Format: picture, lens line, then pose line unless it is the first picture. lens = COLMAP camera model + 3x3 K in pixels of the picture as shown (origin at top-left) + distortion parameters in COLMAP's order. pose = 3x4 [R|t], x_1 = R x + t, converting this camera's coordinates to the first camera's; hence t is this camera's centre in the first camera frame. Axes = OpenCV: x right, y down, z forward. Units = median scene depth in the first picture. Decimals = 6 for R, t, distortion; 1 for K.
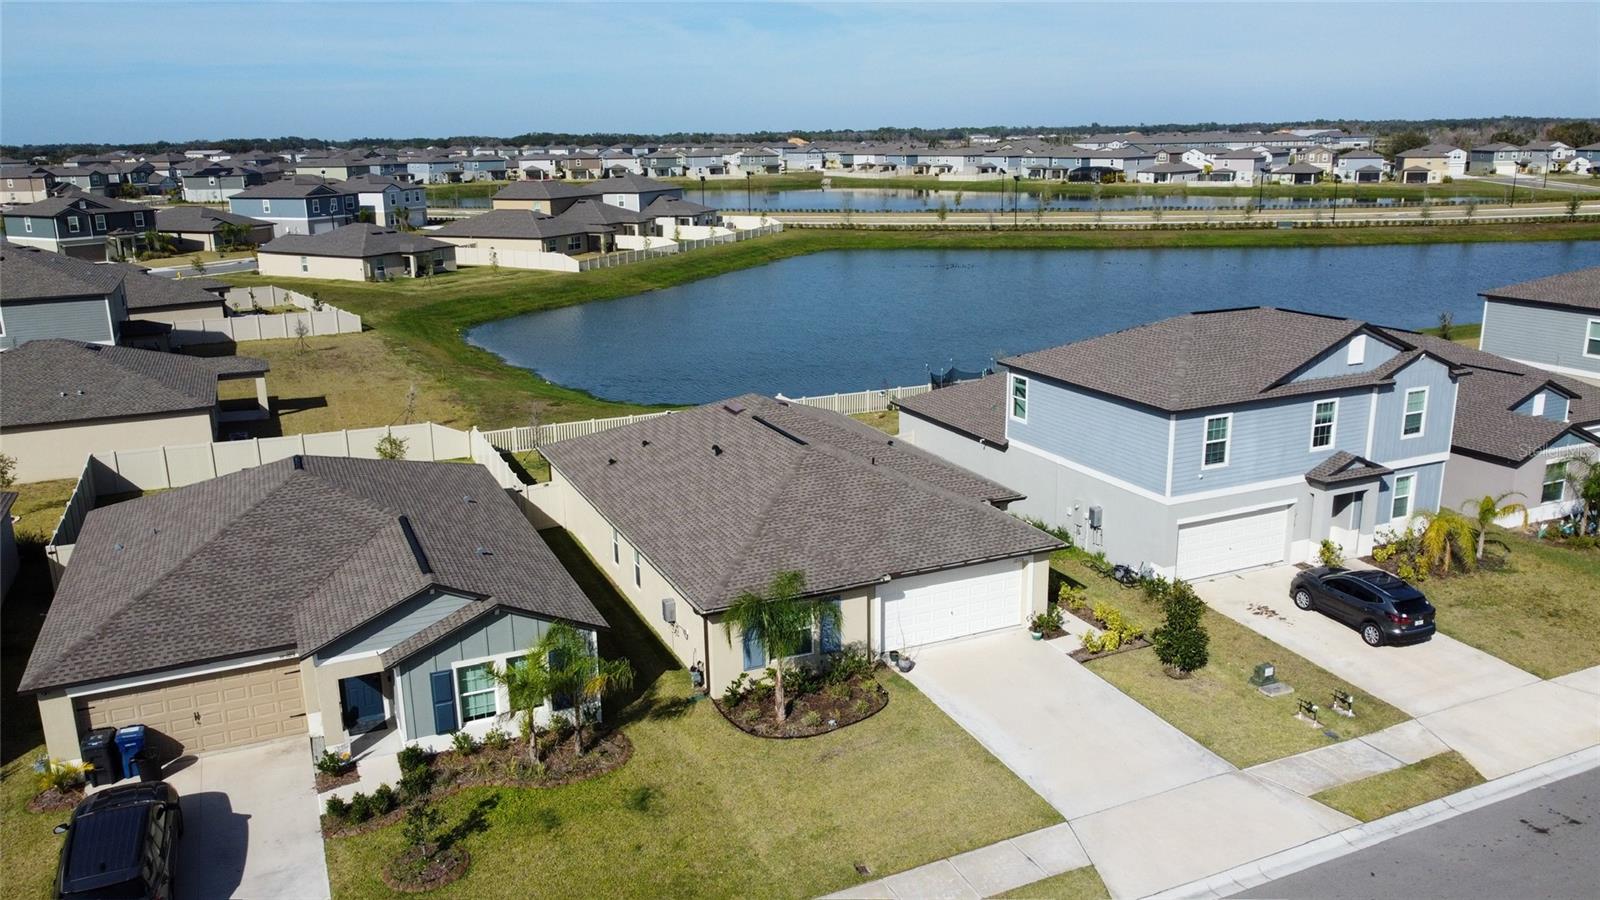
lens RADIAL K [[1207.5, 0, 796.1], [0, 1207.5, 450.6], [0, 0, 1]] dist [-0.003263, -0.005962]
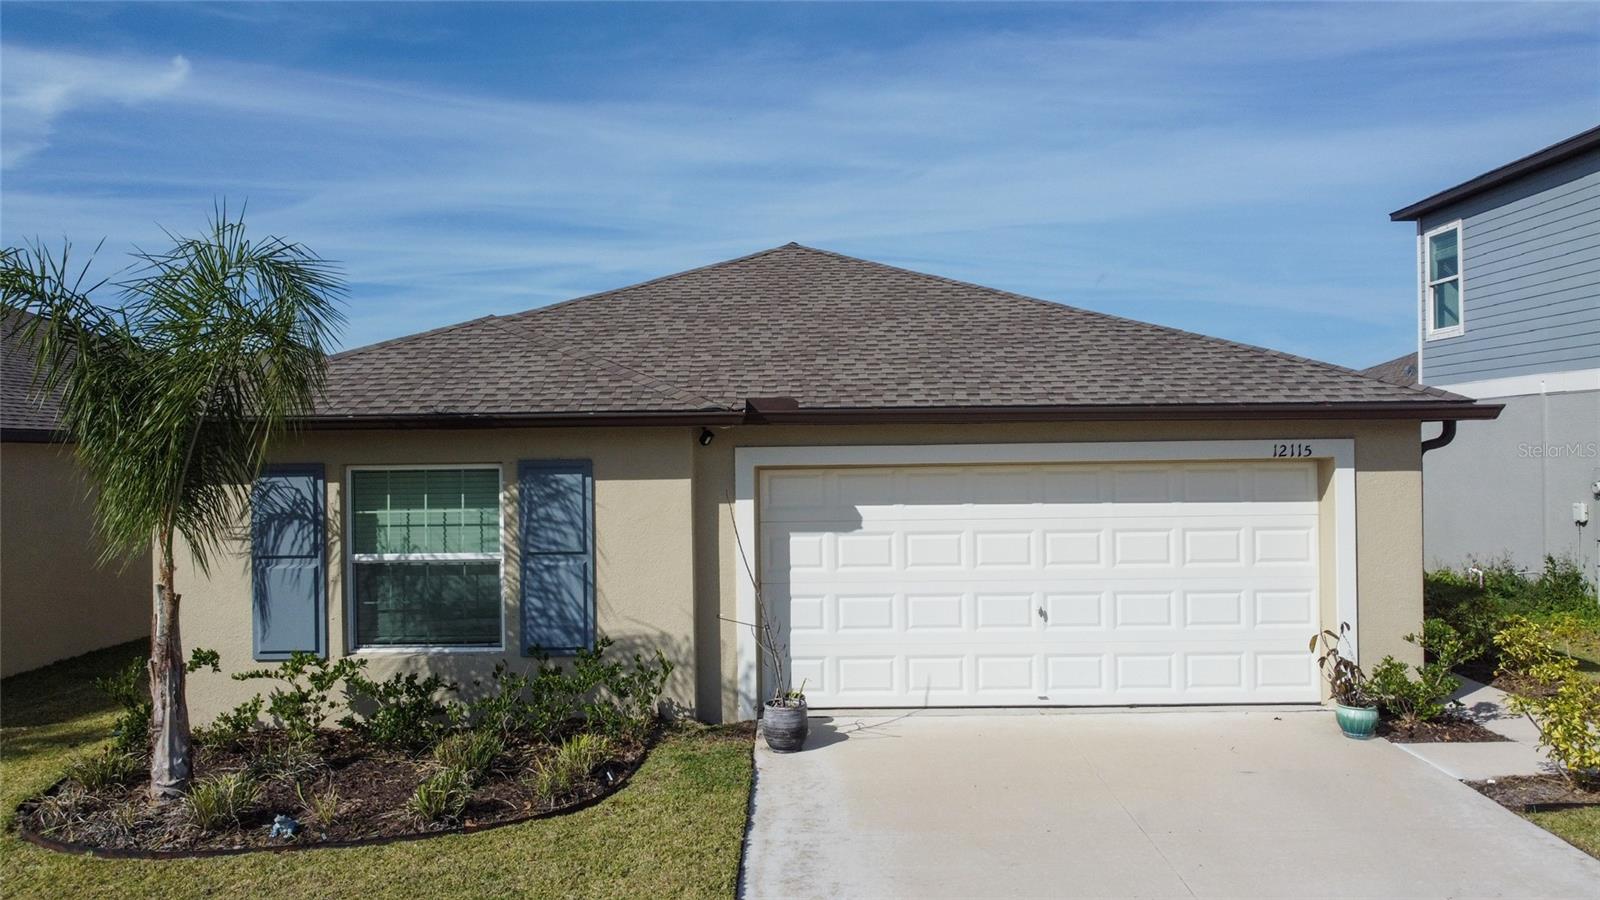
lens RADIAL K [[1207.5, 0, 796.1], [0, 1207.5, 450.6], [0, 0, 1]] dist [-0.003263, -0.005962]
pose [[0.906891, 0.002641, -0.421357, 0.177980], [-0.107837, 0.968133, -0.226032, 0.151179], [0.407333, 0.250424, 0.878275, 0.624821]]
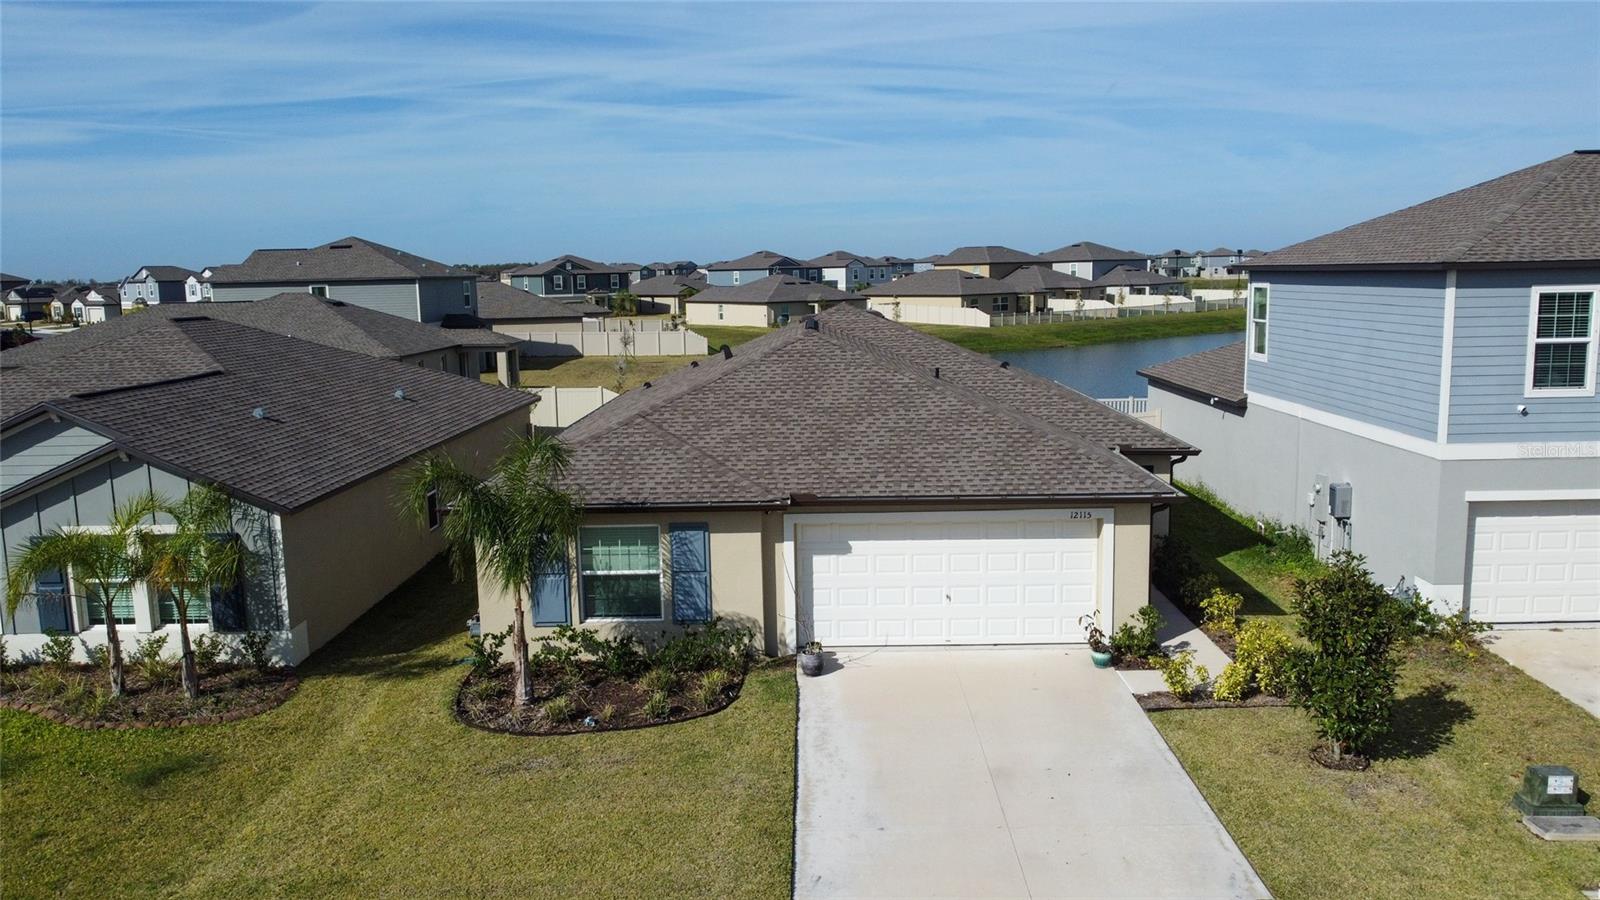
lens RADIAL K [[1207.5, 0, 796.1], [0, 1207.5, 450.6], [0, 0, 1]] dist [-0.003263, -0.005962]
pose [[0.904664, 0.059936, -0.421889, 0.264934], [-0.102260, 0.991664, -0.078395, 0.105410], [0.413674, 0.114064, 0.903252, 0.407047]]
